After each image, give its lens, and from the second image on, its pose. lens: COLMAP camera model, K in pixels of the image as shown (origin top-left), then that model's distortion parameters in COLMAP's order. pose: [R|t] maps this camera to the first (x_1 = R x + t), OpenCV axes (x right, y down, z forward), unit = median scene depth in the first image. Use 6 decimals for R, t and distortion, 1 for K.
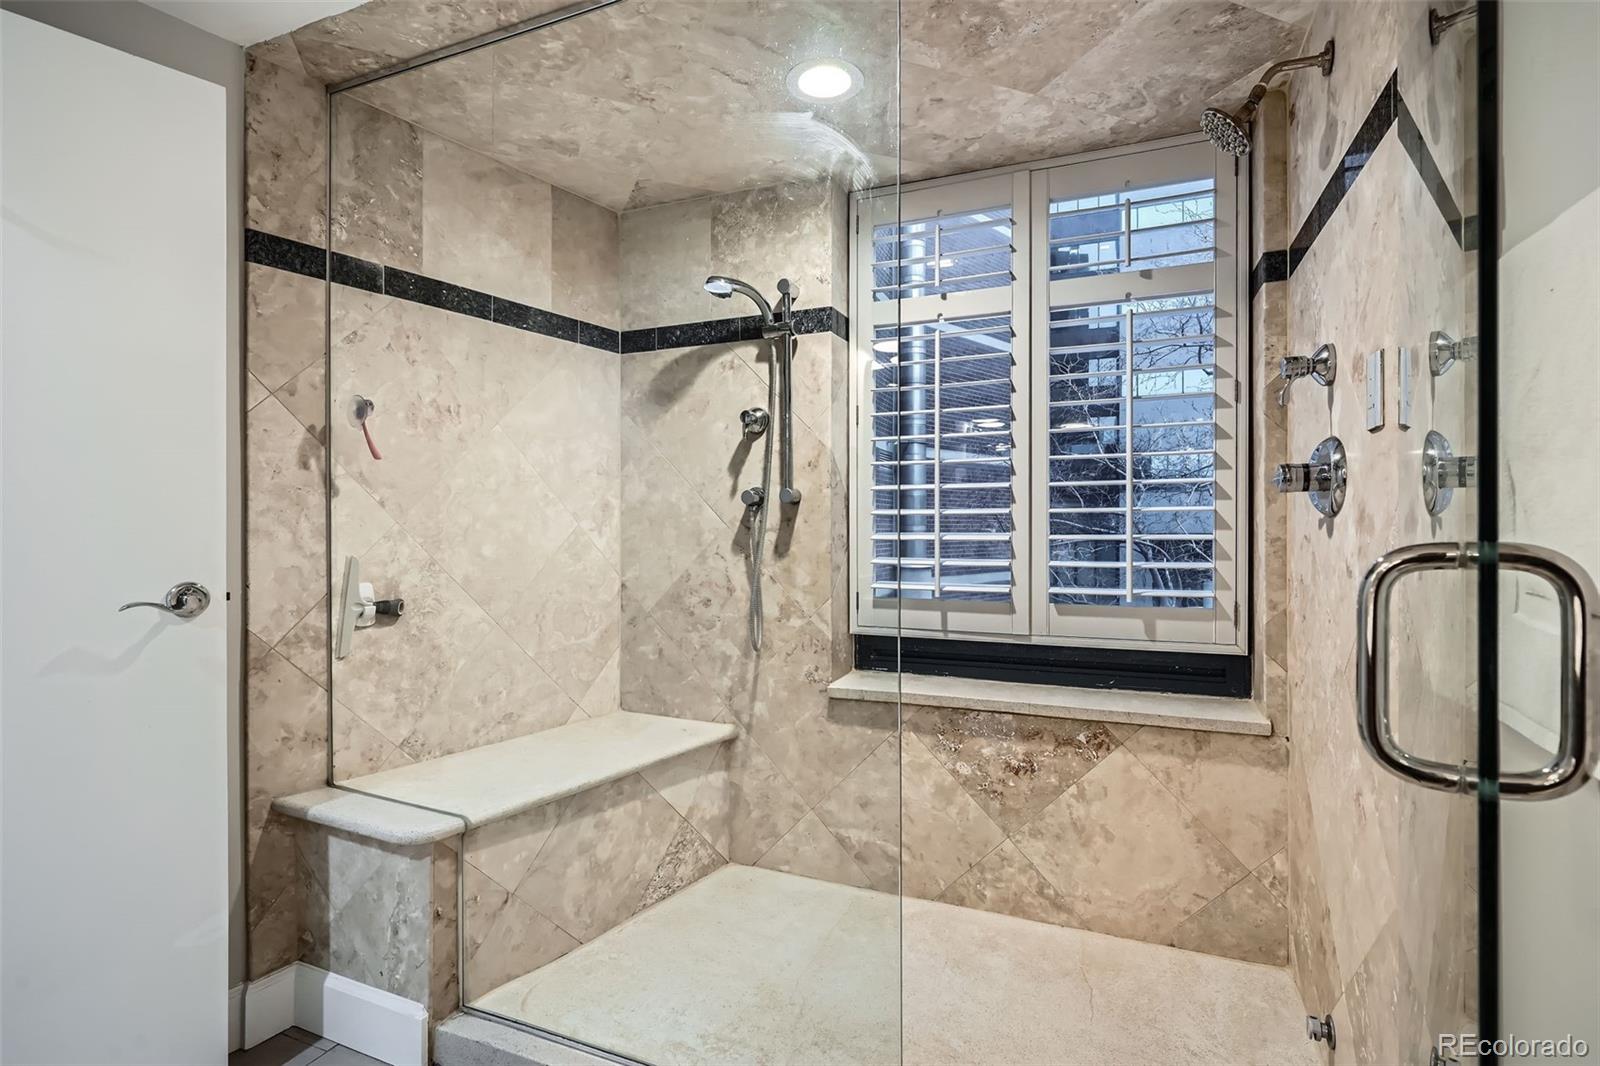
lens RADIAL K [[775.7, 0, 794.2], [0, 775.7, 526.3], [0, 0, 1]] dist [-0.001298, -0.000817]
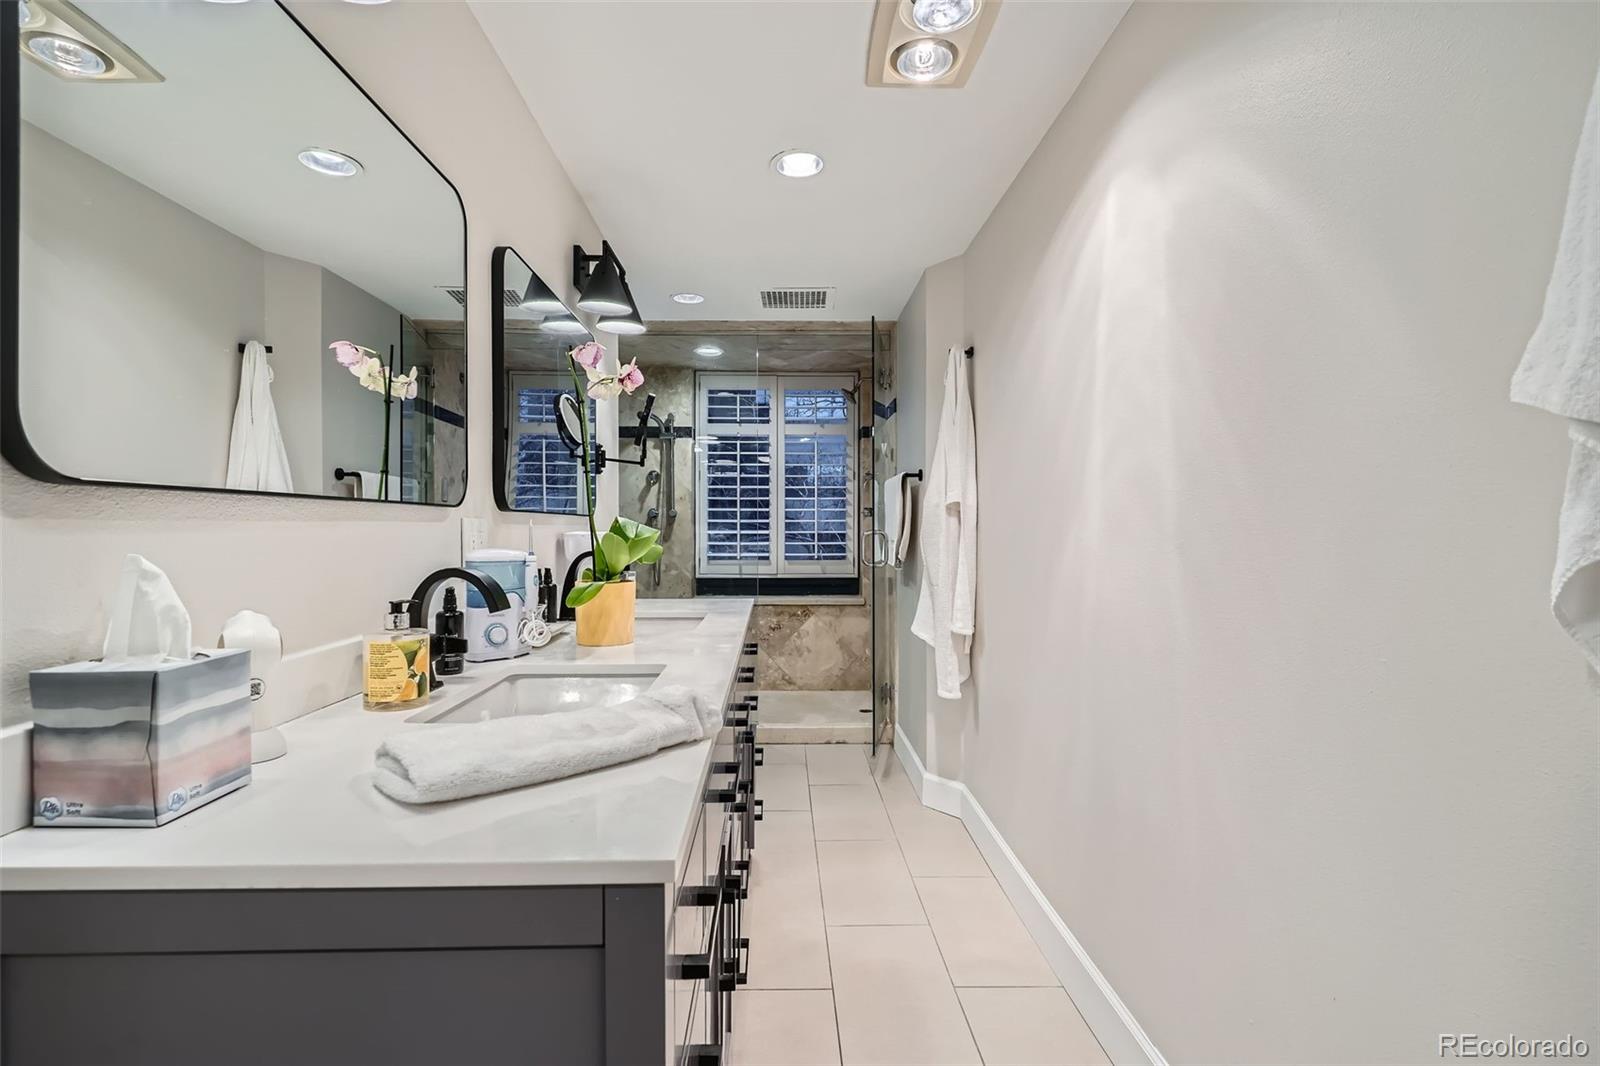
lens RADIAL K [[775.7, 0, 794.2], [0, 775.7, 526.3], [0, 0, 1]] dist [-0.001298, -0.000817]
pose [[0.907075, 0.001116, 0.420968, -0.638006], [0.000152, 0.999996, -0.002979, 0.003769], [-0.420970, 0.002766, 0.907070, -1.153386]]
